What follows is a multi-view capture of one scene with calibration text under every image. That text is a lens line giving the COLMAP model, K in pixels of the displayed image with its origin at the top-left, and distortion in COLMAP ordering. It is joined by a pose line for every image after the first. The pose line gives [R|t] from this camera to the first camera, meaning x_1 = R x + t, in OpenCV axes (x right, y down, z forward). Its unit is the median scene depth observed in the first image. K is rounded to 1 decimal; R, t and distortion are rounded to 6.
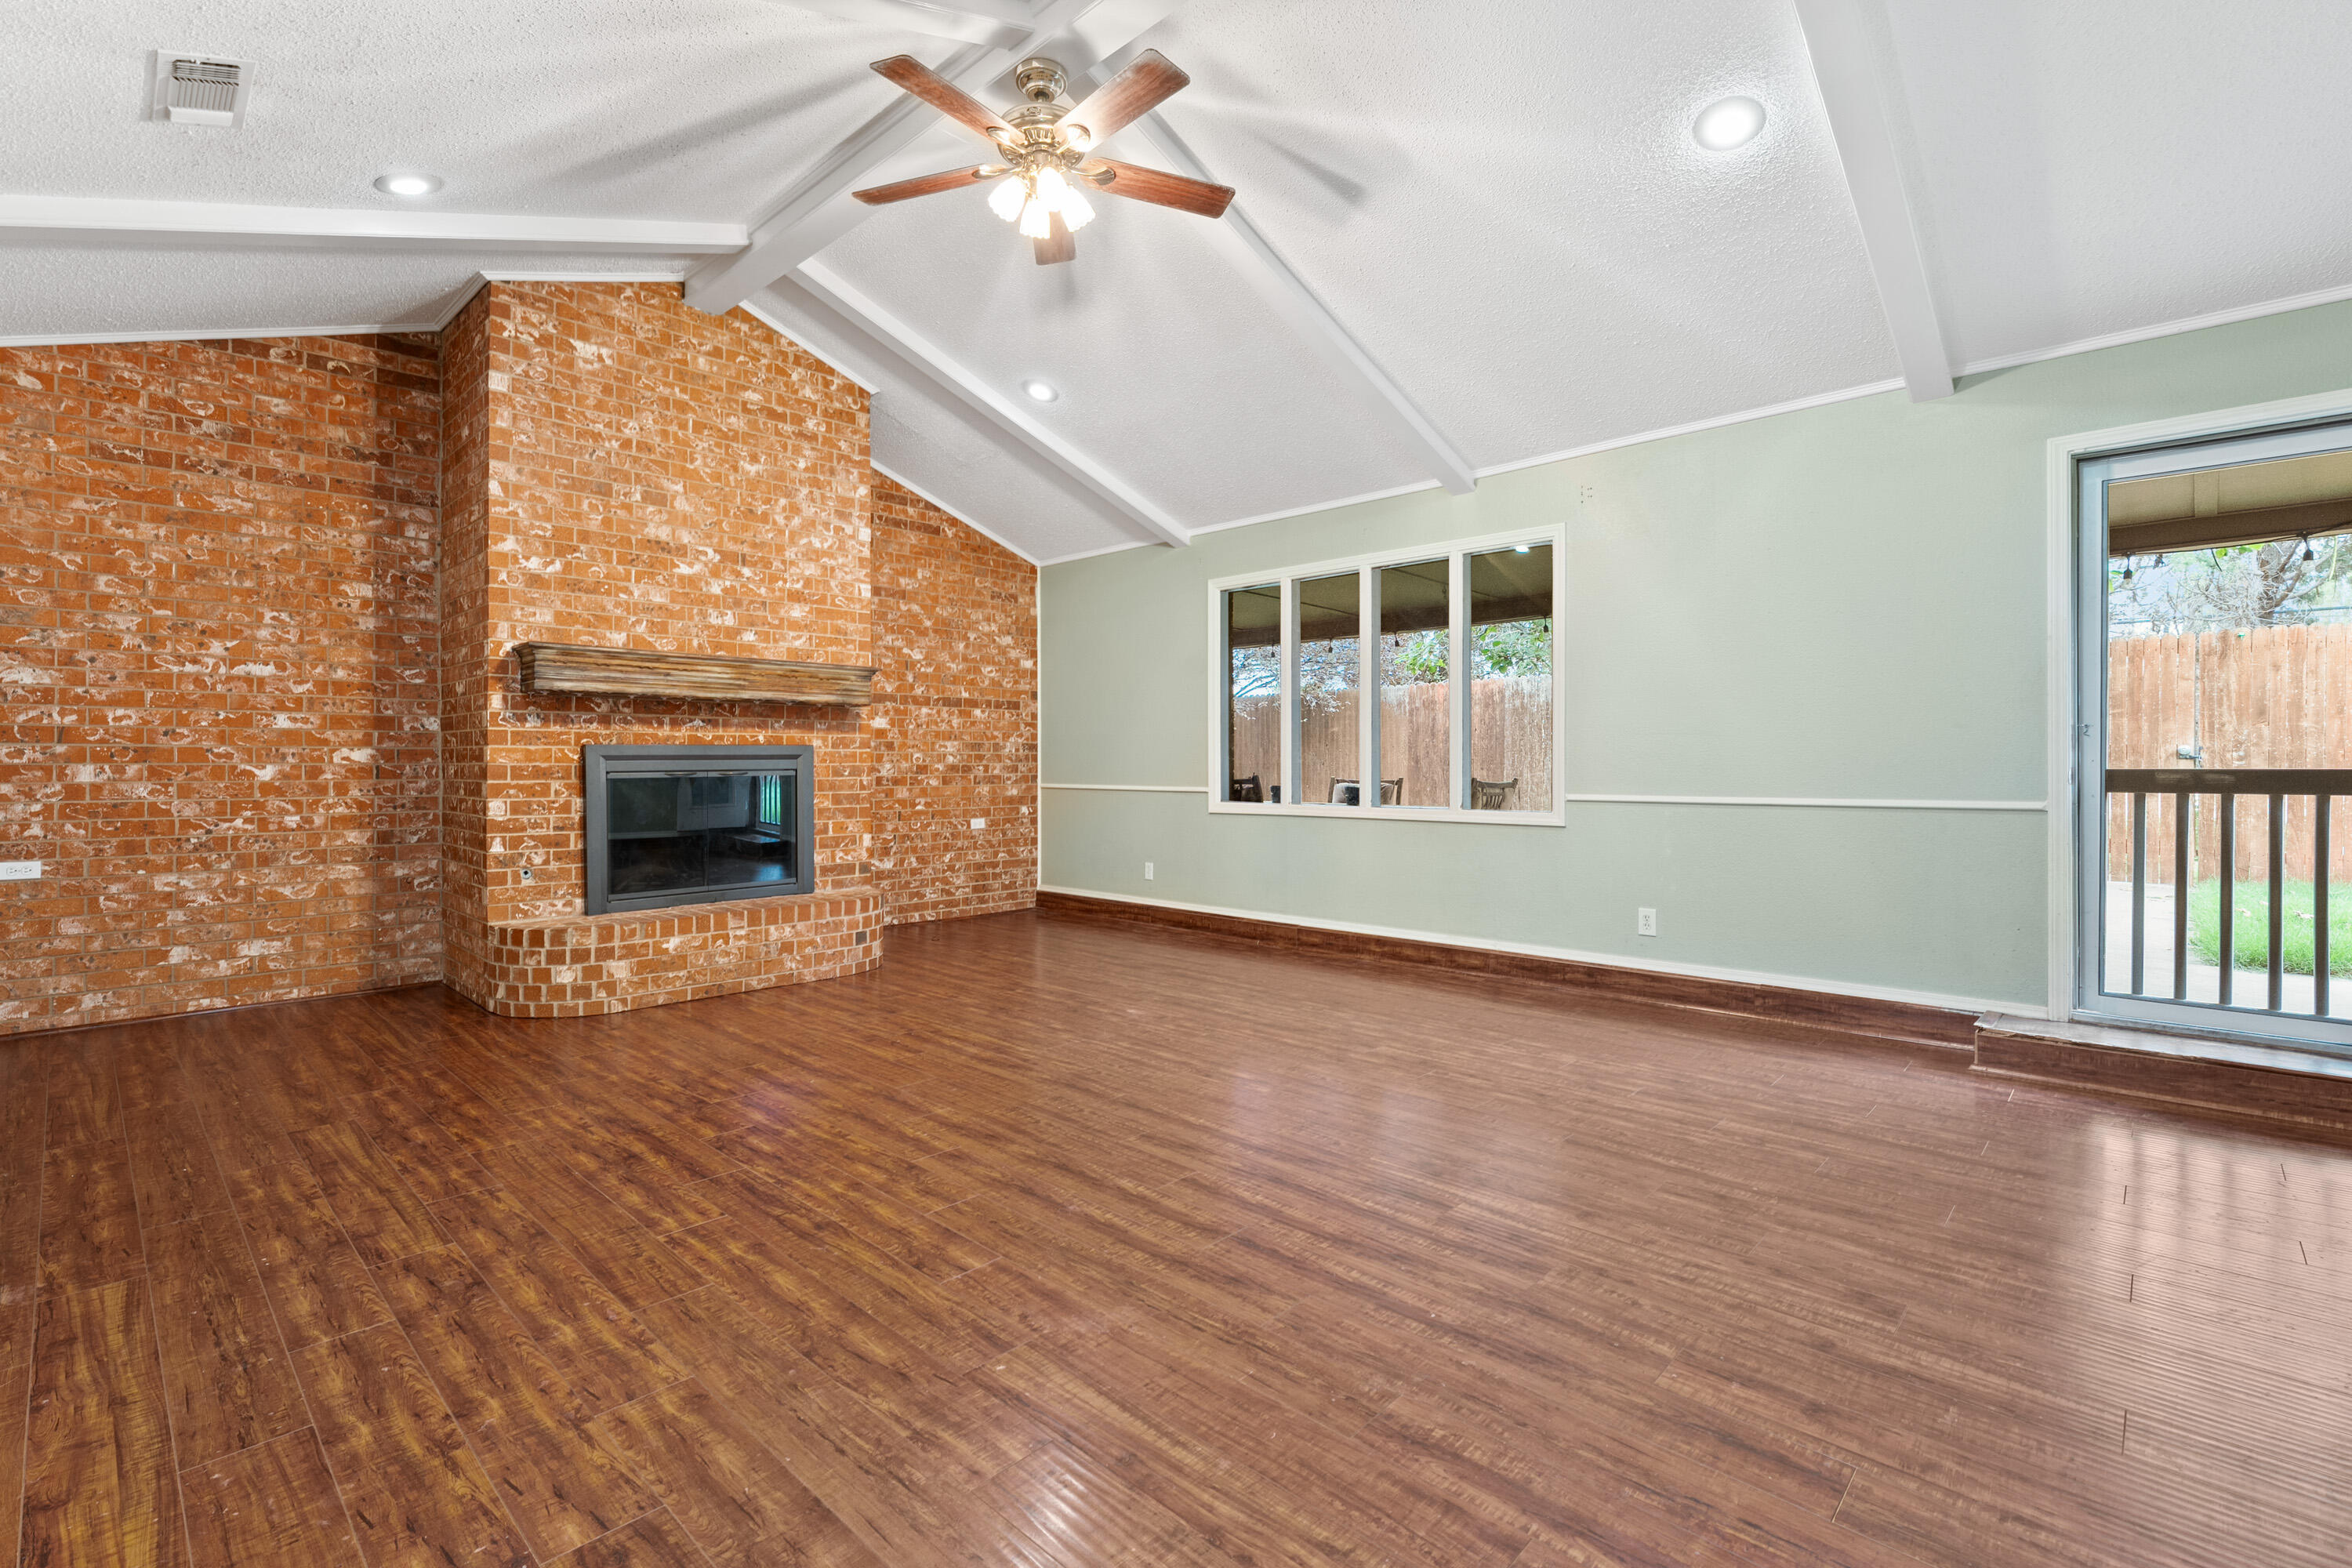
lens RADIAL K [[1055.3, 0, 1172.3], [0, 1055.3, 759.6], [0, 0, 1]] dist [-0.001371, -0.000309]
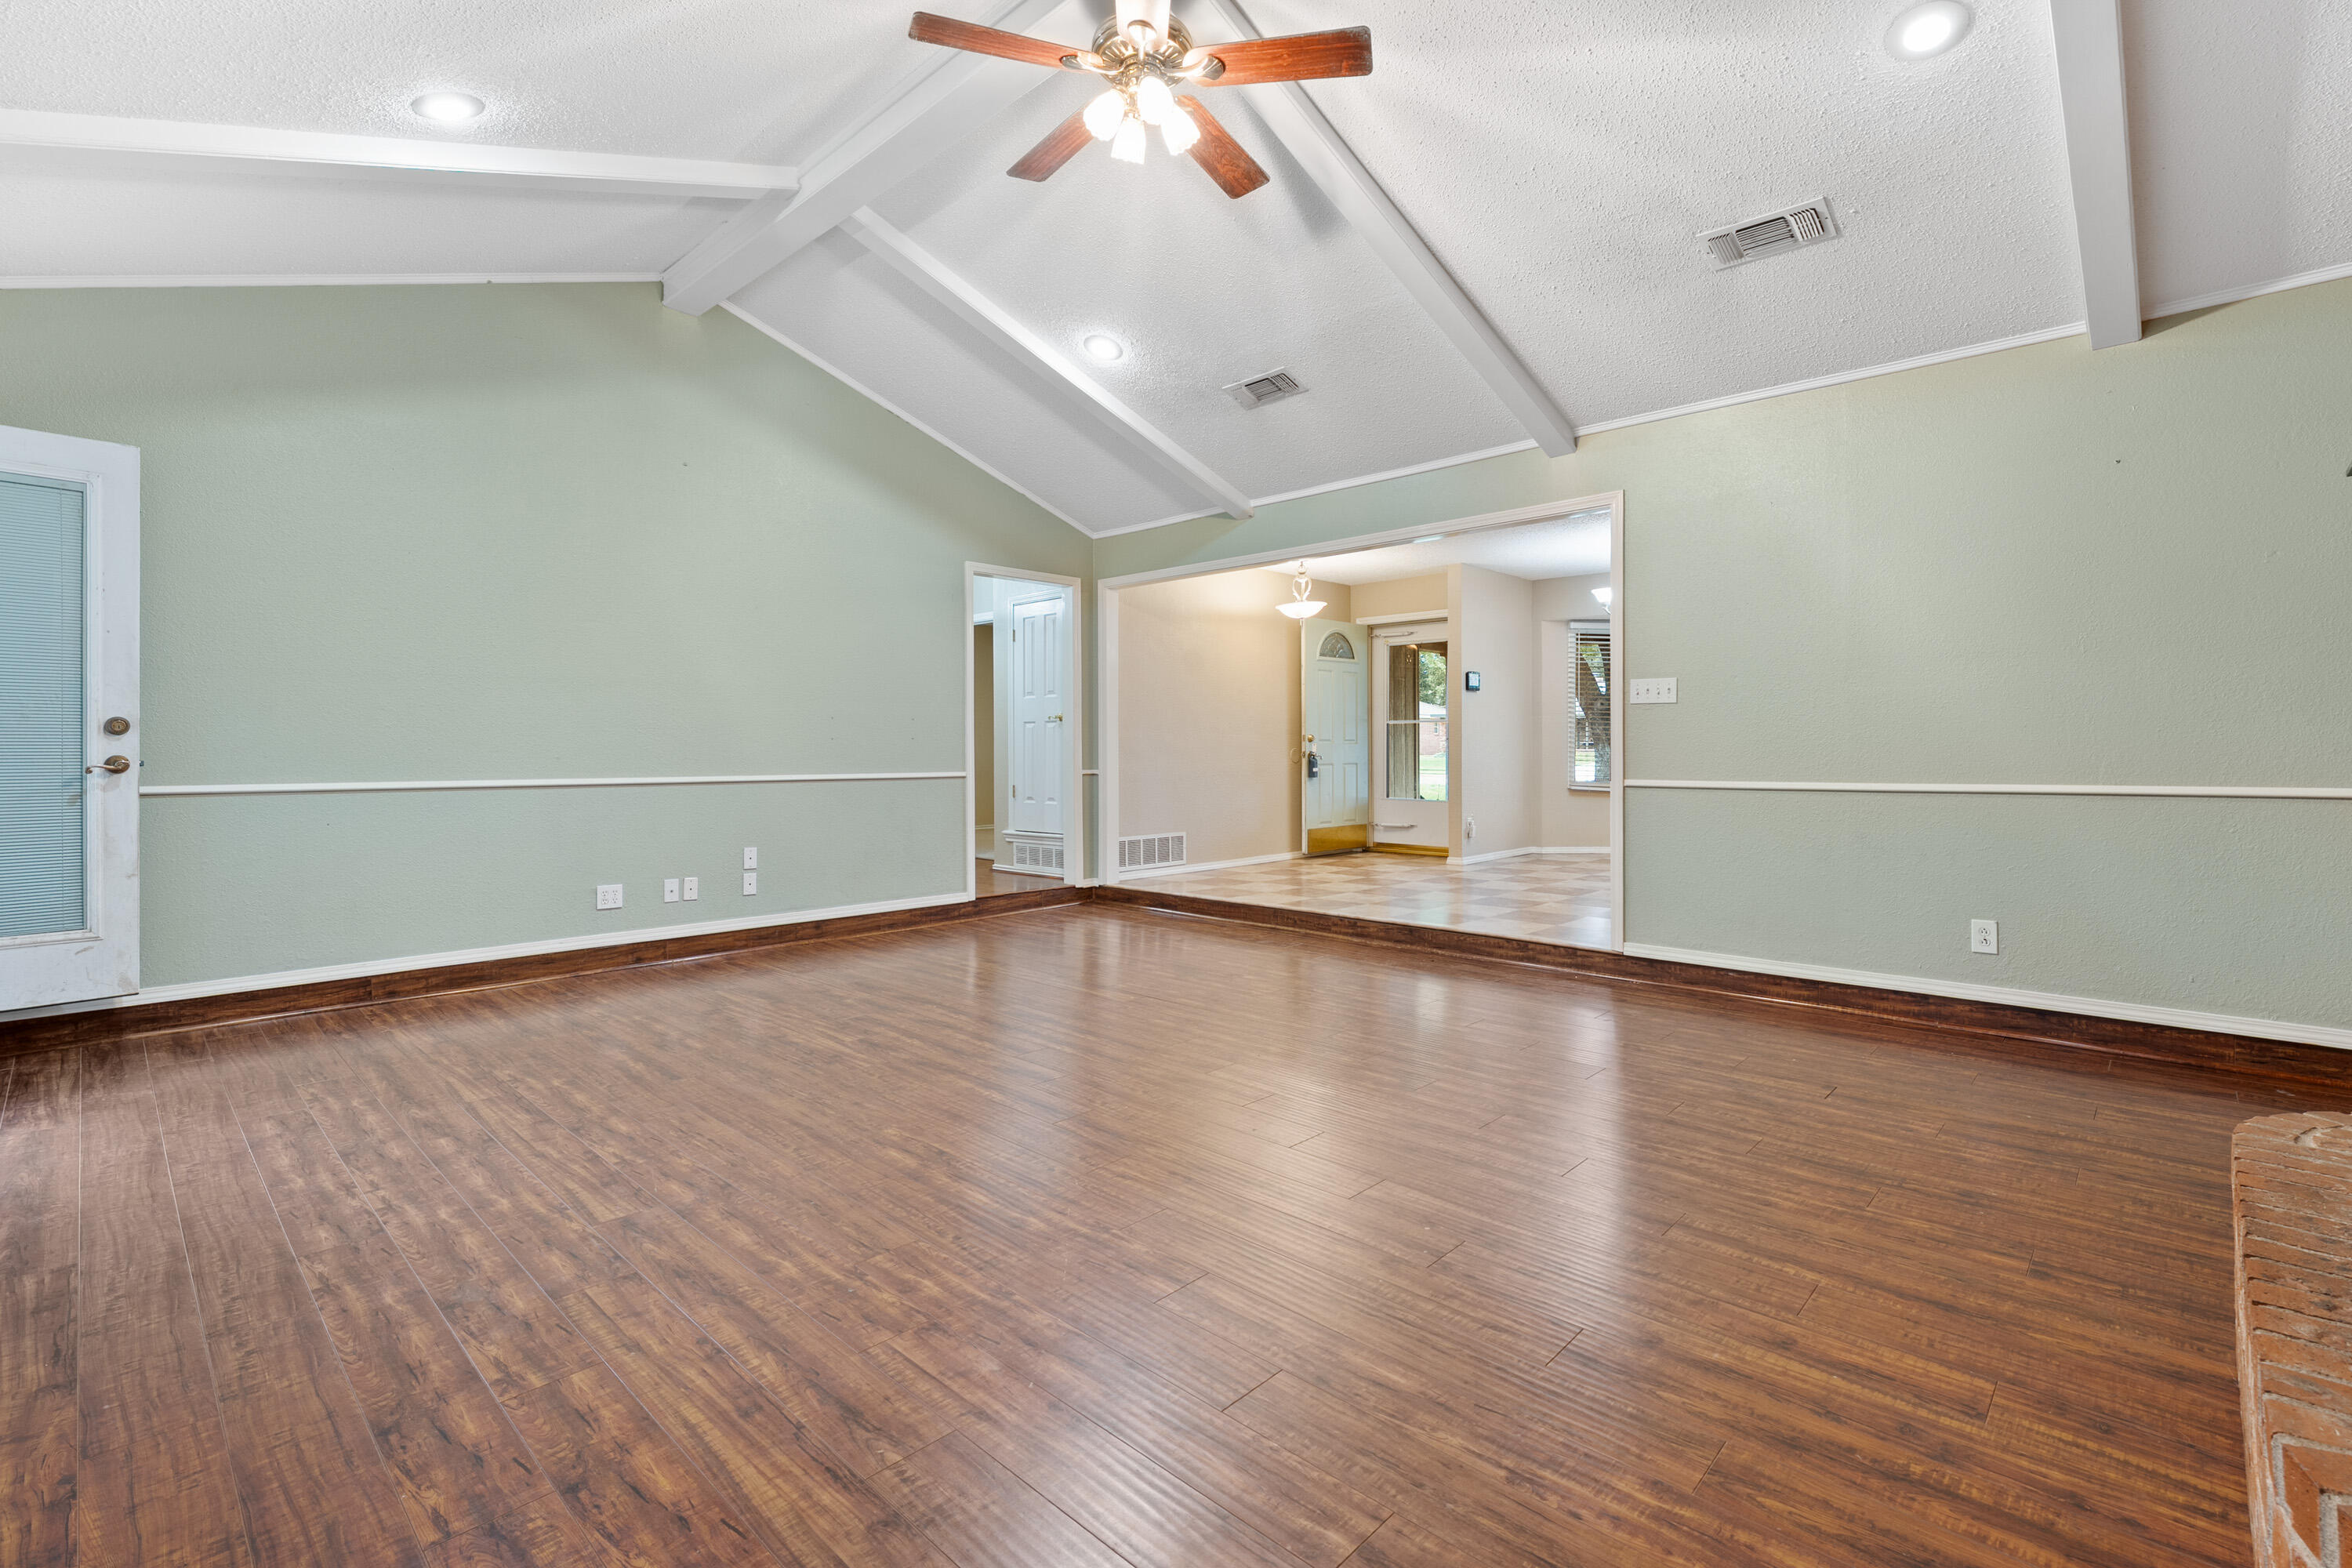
lens RADIAL K [[1055.3, 0, 1173.1], [0, 1055.3, 746.9], [0, 0, 1]] dist [-0.001371, -0.000309]
pose [[-0.999974, 0.003572, 0.006273, -0.121061], [0.003527, 0.999968, -0.007202, 0.007796], [-0.006298, -0.007180, -0.999954, 1.512410]]
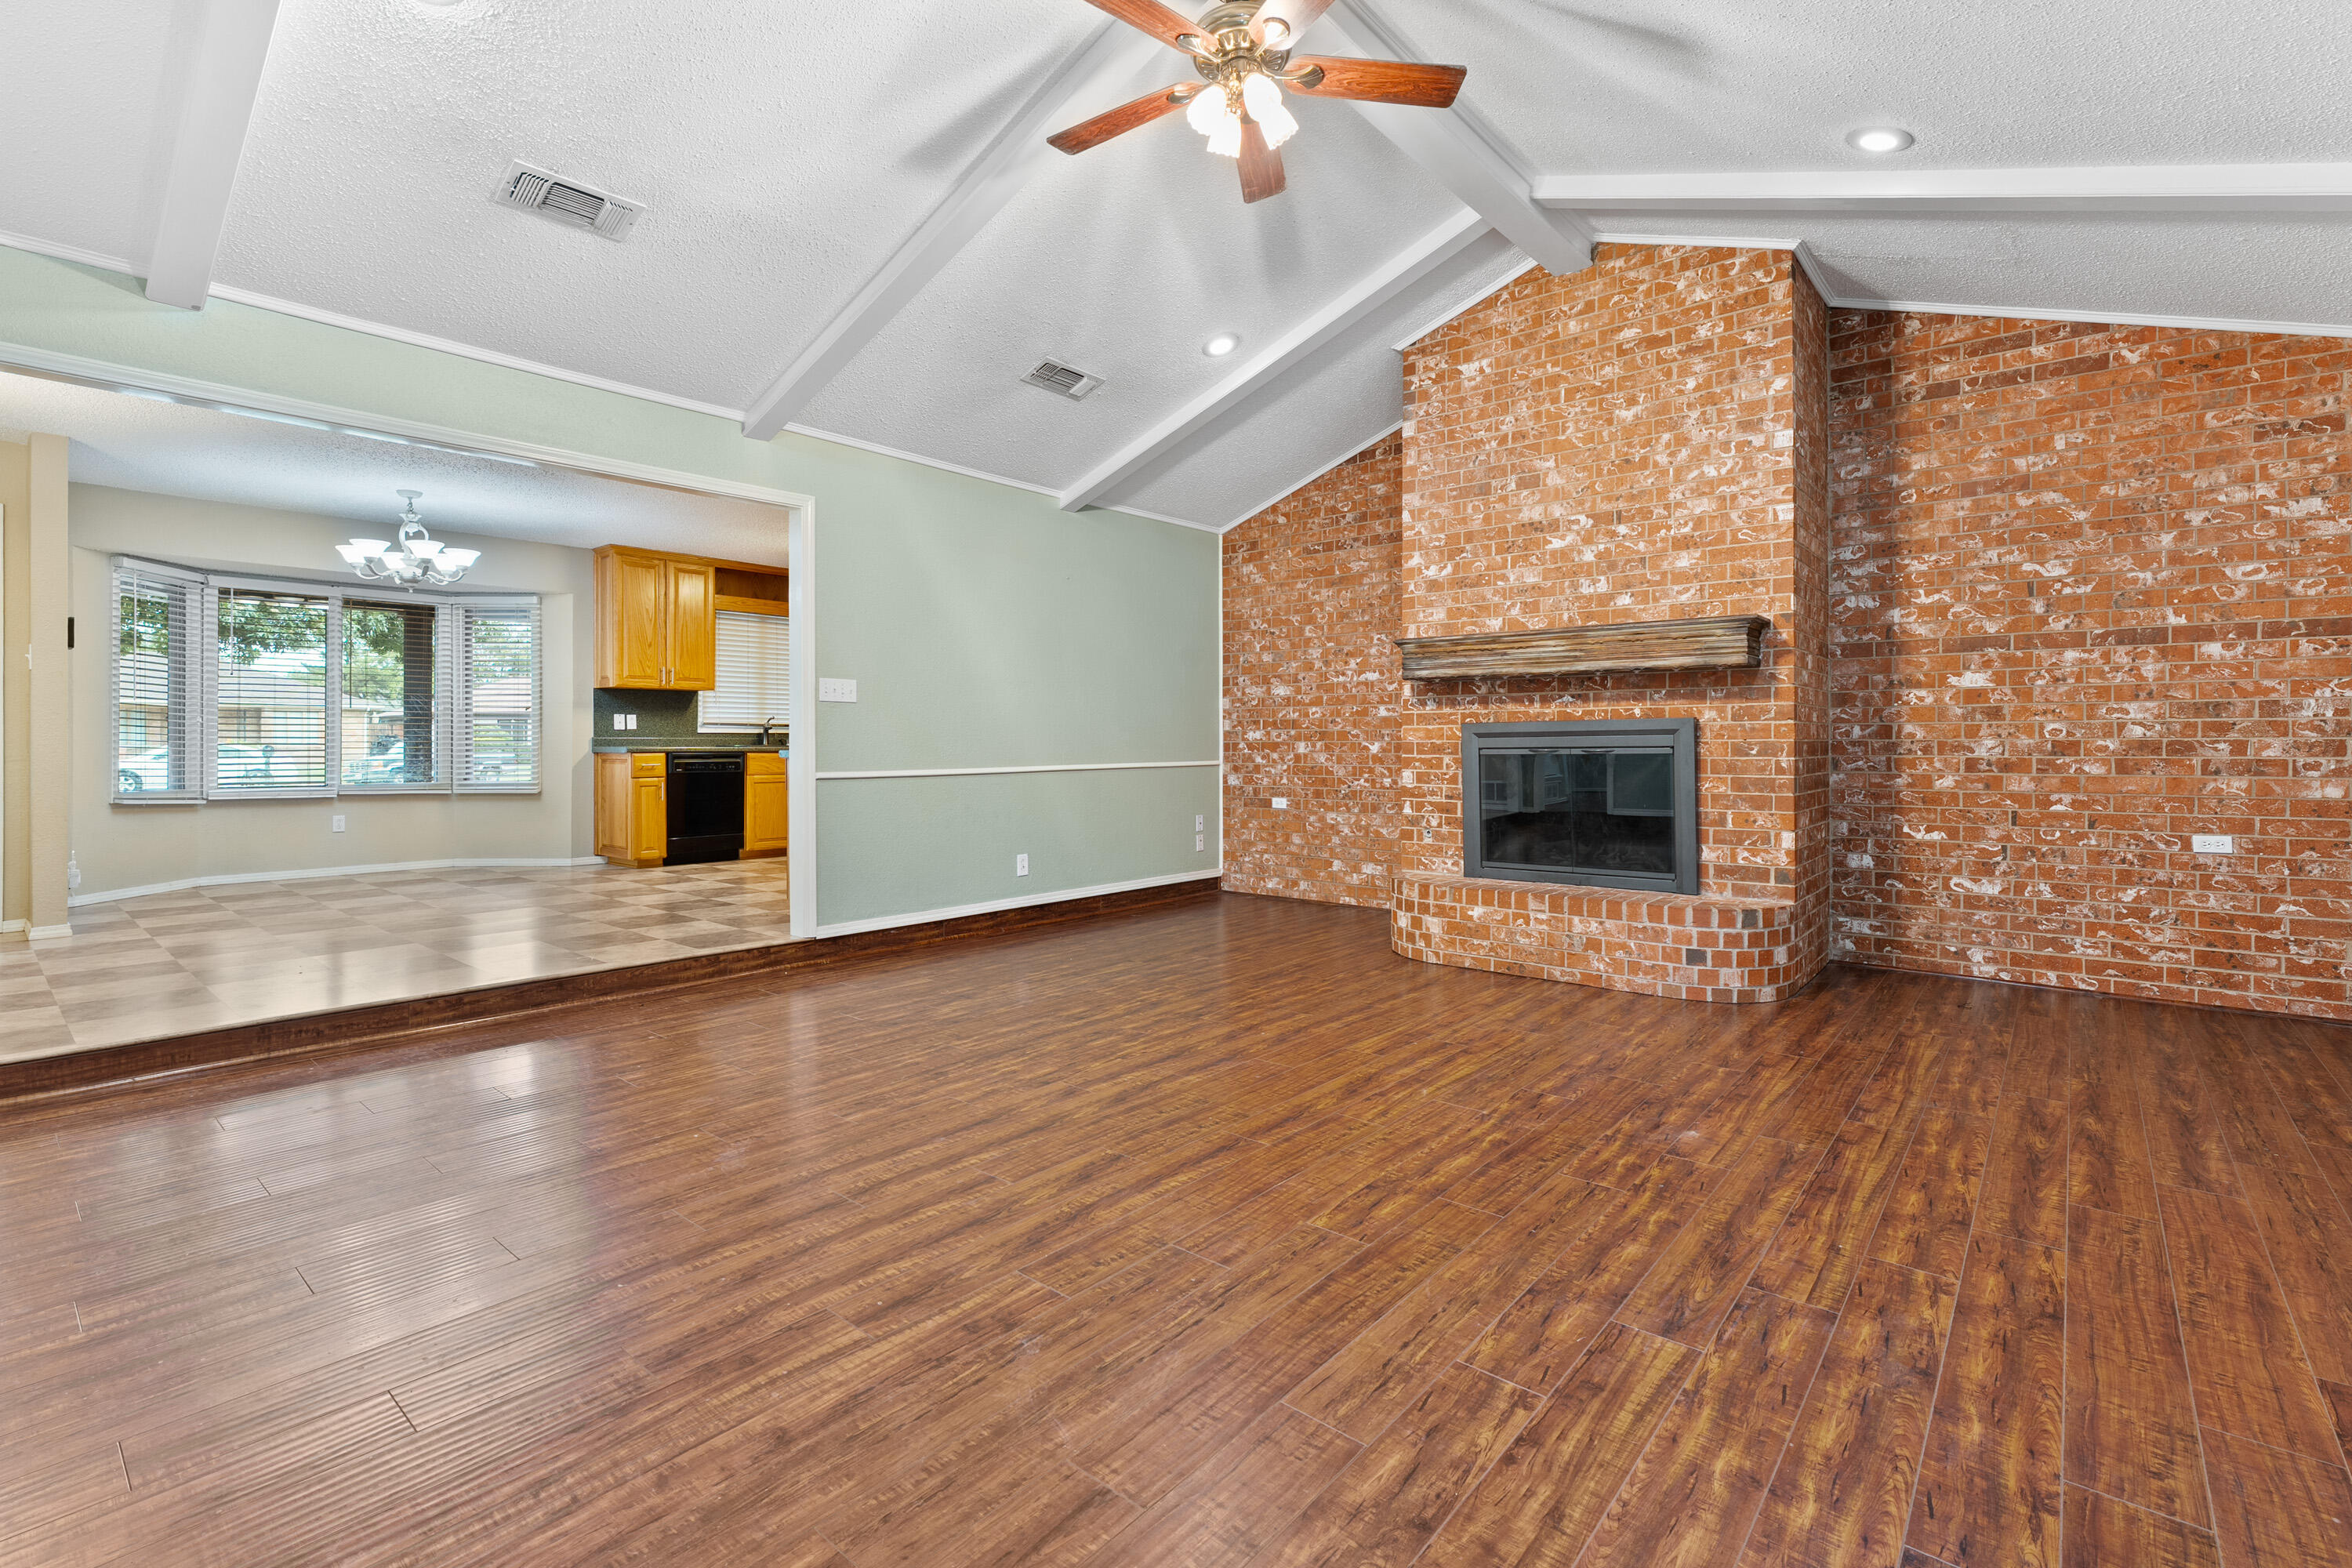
lens RADIAL K [[1055.3, 0, 1167.1], [0, 1055.3, 744.5], [0, 0, 1]] dist [-0.001371, -0.000309]
pose [[0.048562, 0.001895, -0.998818, 0.617752], [0.006094, 0.999979, 0.002193, 0.003818], [0.998802, -0.006193, 0.048550, 0.711117]]
